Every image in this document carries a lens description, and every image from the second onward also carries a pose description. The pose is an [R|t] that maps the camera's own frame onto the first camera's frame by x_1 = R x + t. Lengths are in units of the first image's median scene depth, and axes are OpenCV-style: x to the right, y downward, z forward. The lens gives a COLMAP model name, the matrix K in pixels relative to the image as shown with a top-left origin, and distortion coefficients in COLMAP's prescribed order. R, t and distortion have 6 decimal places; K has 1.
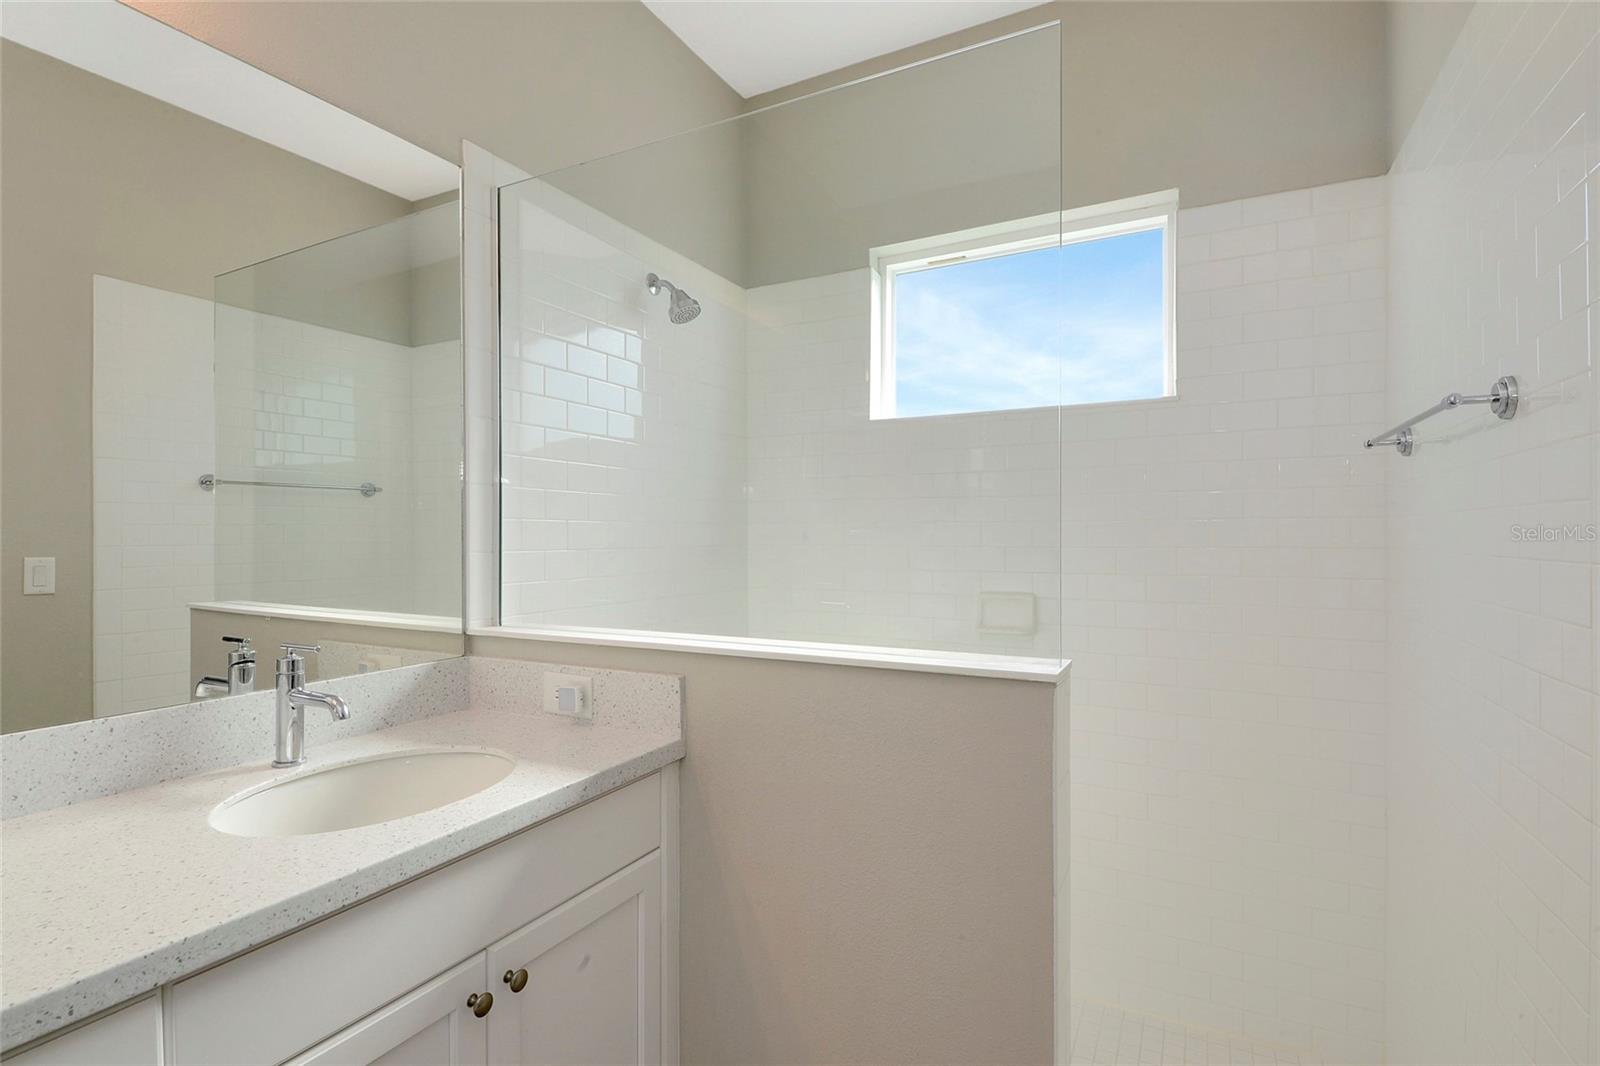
lens RADIAL K [[762.2, 0, 795.3], [0, 762.2, 542.1], [0, 0, 1]] dist [0.044165, -0.021524]
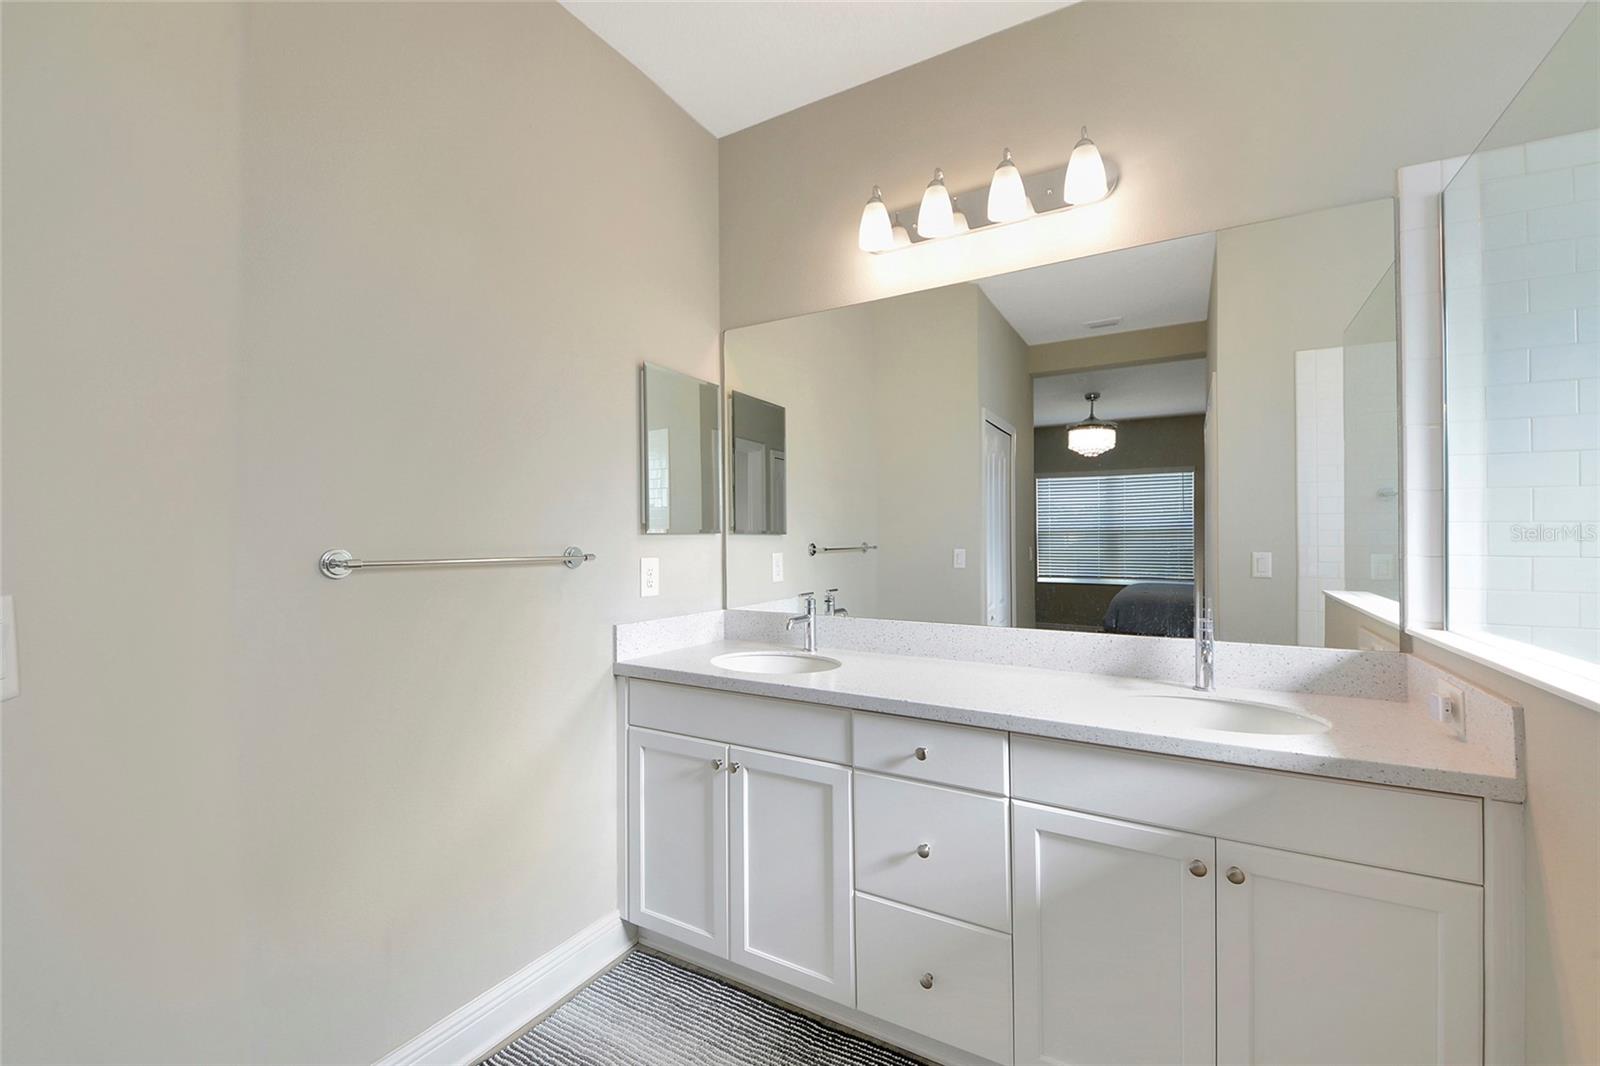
lens RADIAL K [[629.5, 0, 792.4], [0, 629.5, 530.3], [0, 0, 1]] dist [0.024898, -0.014006]
pose [[-0.011964, -0.011482, -0.999863, 0.579790], [-0.007771, 0.999905, -0.011390, -0.007466], [0.999898, 0.007634, -0.012052, 0.192406]]
